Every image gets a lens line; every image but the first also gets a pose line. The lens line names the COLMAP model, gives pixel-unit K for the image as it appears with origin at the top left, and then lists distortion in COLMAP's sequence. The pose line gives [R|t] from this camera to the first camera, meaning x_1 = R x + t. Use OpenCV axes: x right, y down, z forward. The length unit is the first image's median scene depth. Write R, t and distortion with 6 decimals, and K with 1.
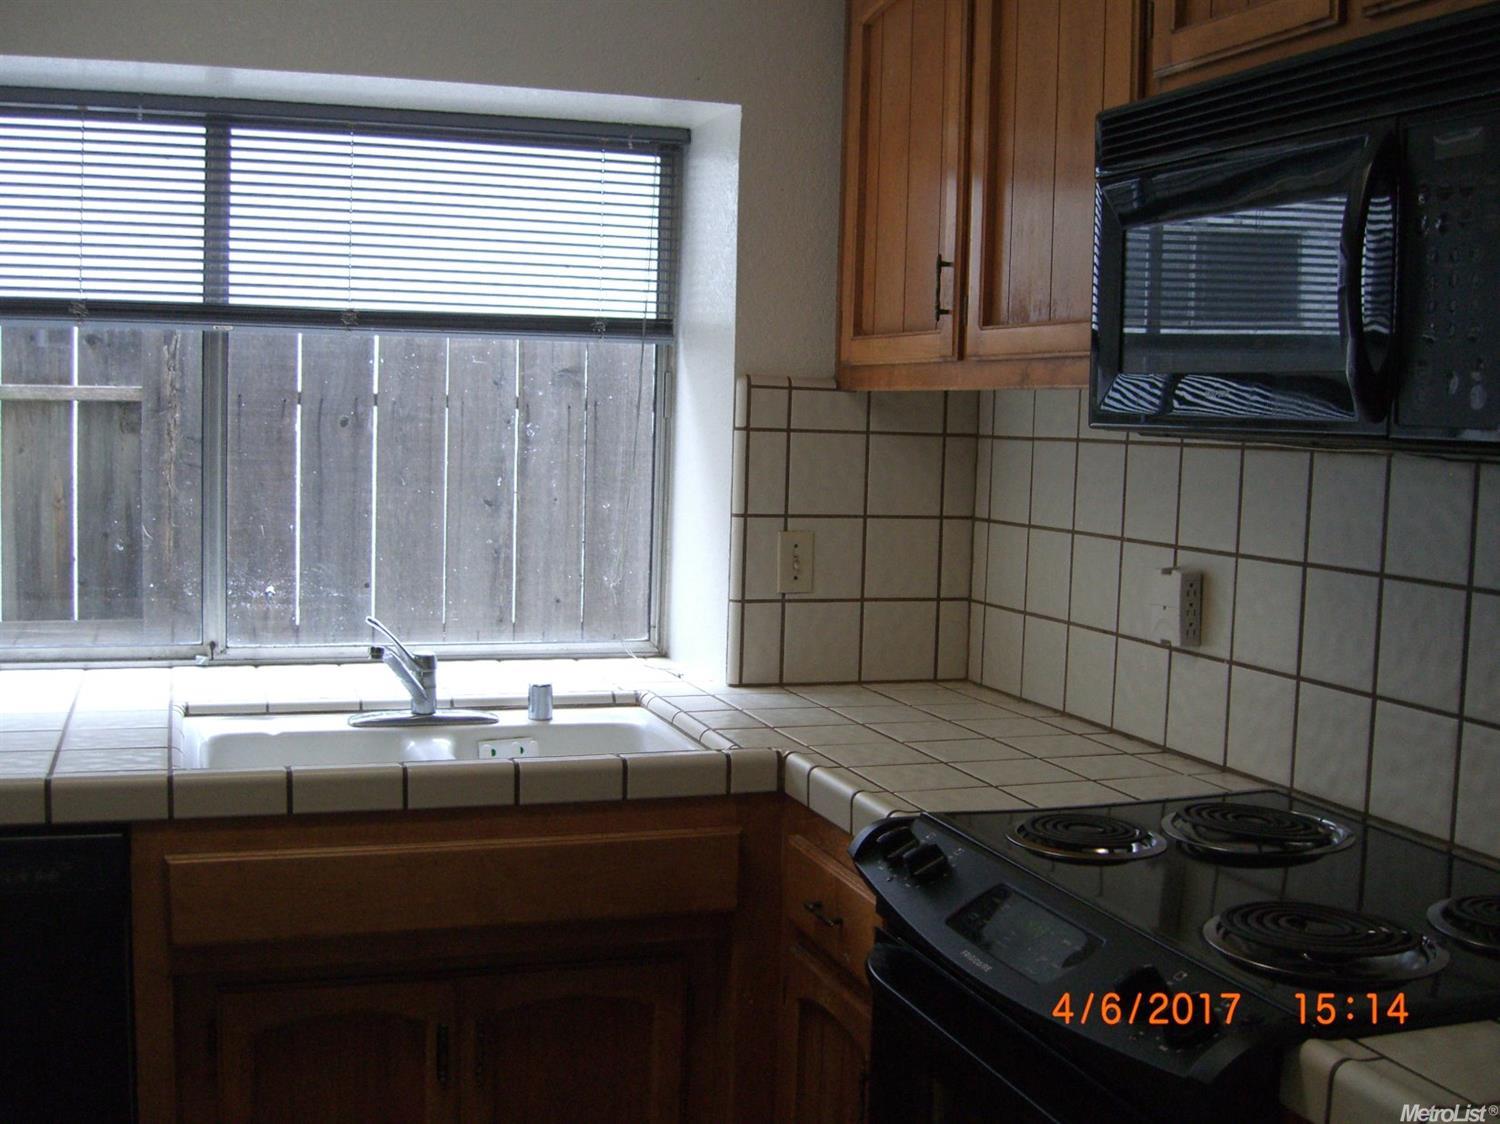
lens RADIAL K [[1680.6, 0, 750.0], [0, 1680.6, 562.0], [0, 0, 1]] dist [-0.130311, 0.019801]
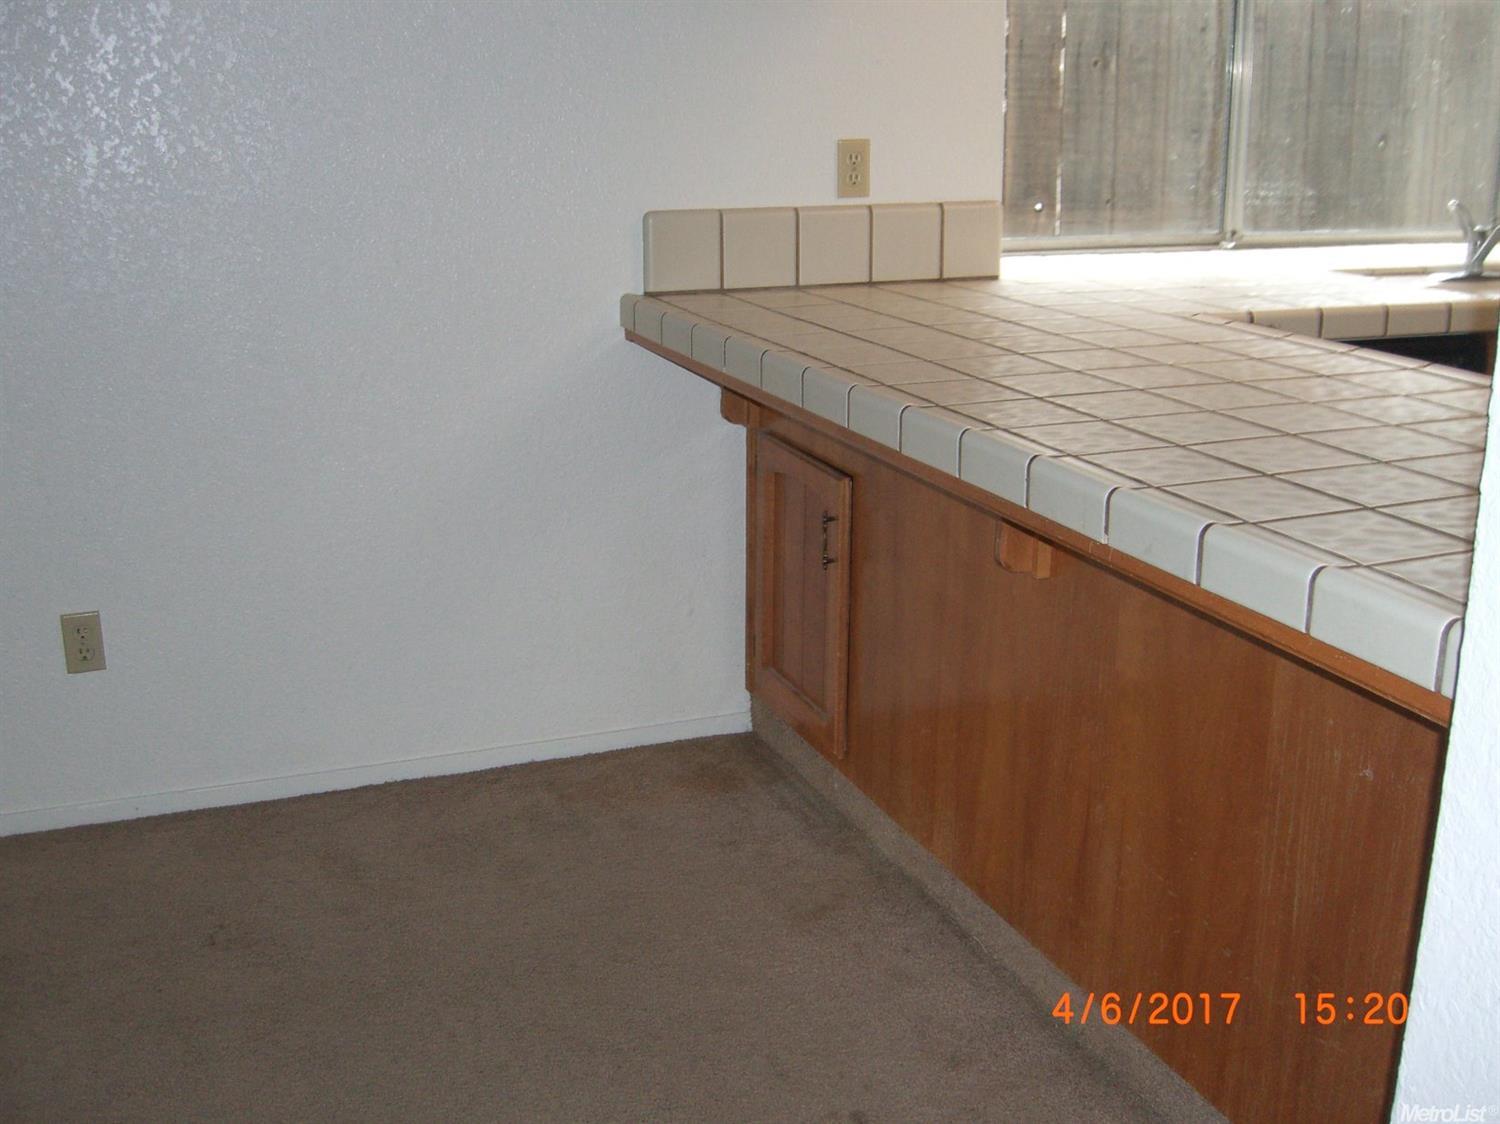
lens RADIAL K [[1680.6, 0, 750.0], [0, 1680.6, 562.0], [0, 0, 1]] dist [-0.130311, 0.019801]
pose [[0.999113, -0.036481, 0.021045, -0.743075], [0.031689, 0.980308, 0.194917, 0.038514], [-0.027741, -0.194078, 0.980594, -0.304570]]
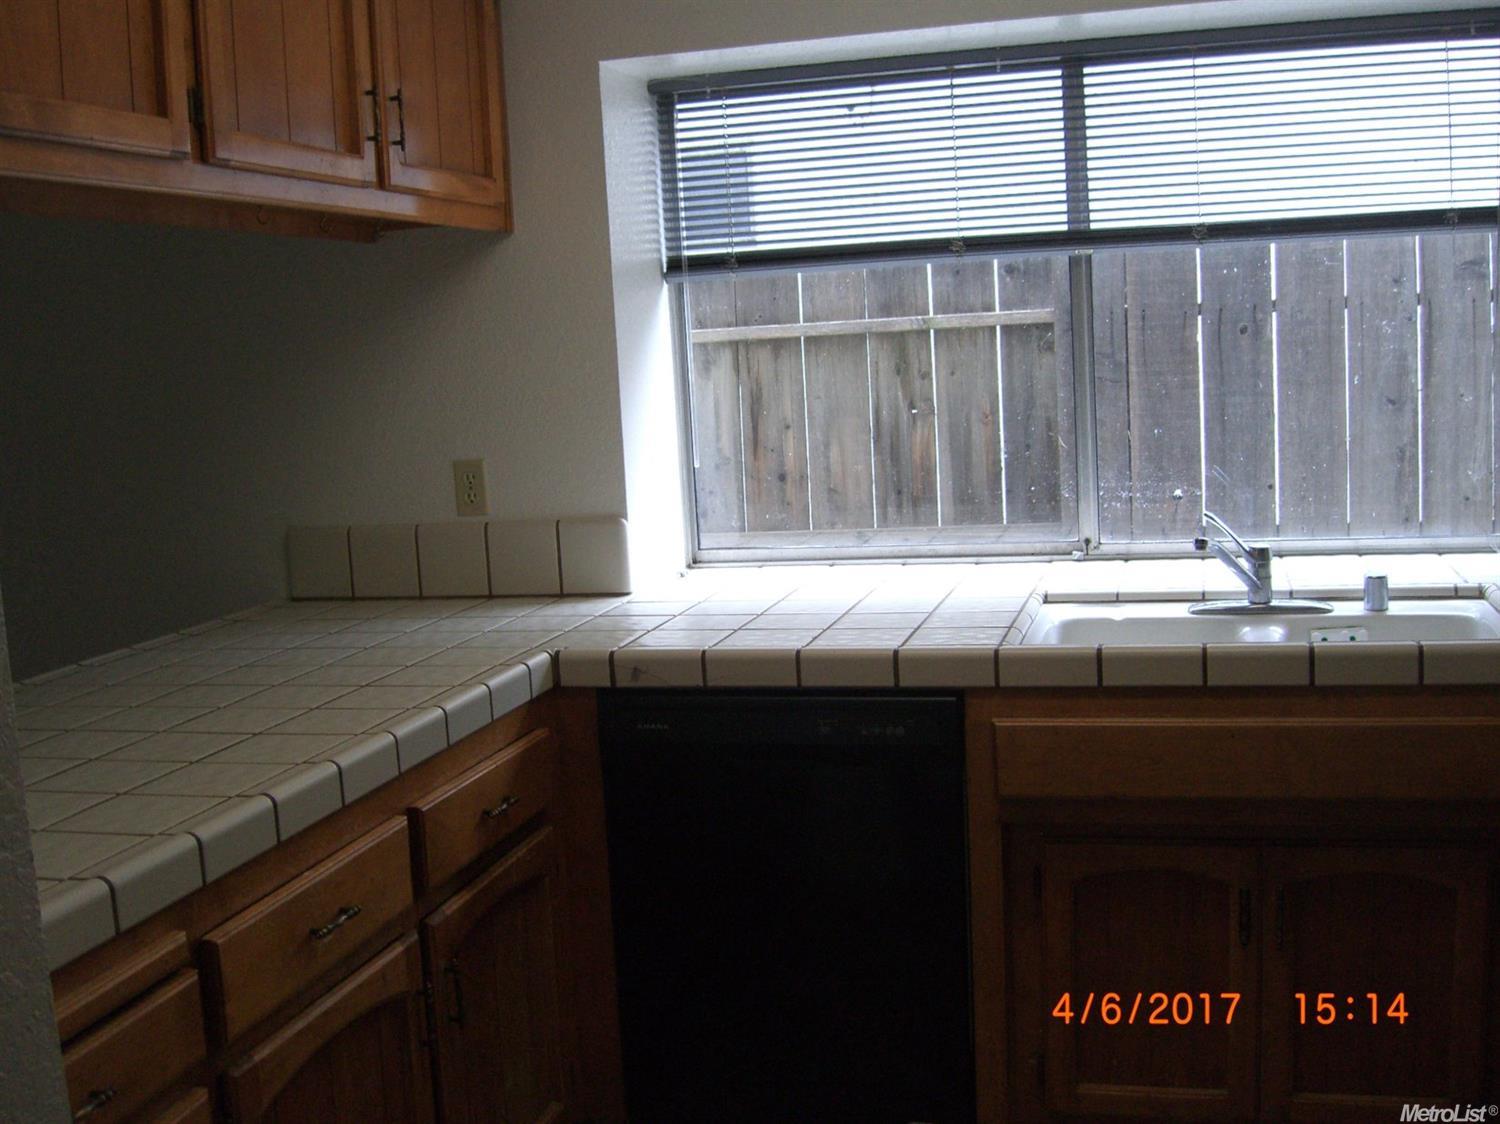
lens RADIAL K [[1680.6, 0, 750.0], [0, 1680.6, 562.0], [0, 0, 1]] dist [-0.130311, 0.019801]
pose [[0.826917, 0.001345, -0.562322, 0.115671], [0.028630, 0.998600, 0.044489, 0.007963], [0.561595, -0.052888, 0.825720, -0.043126]]
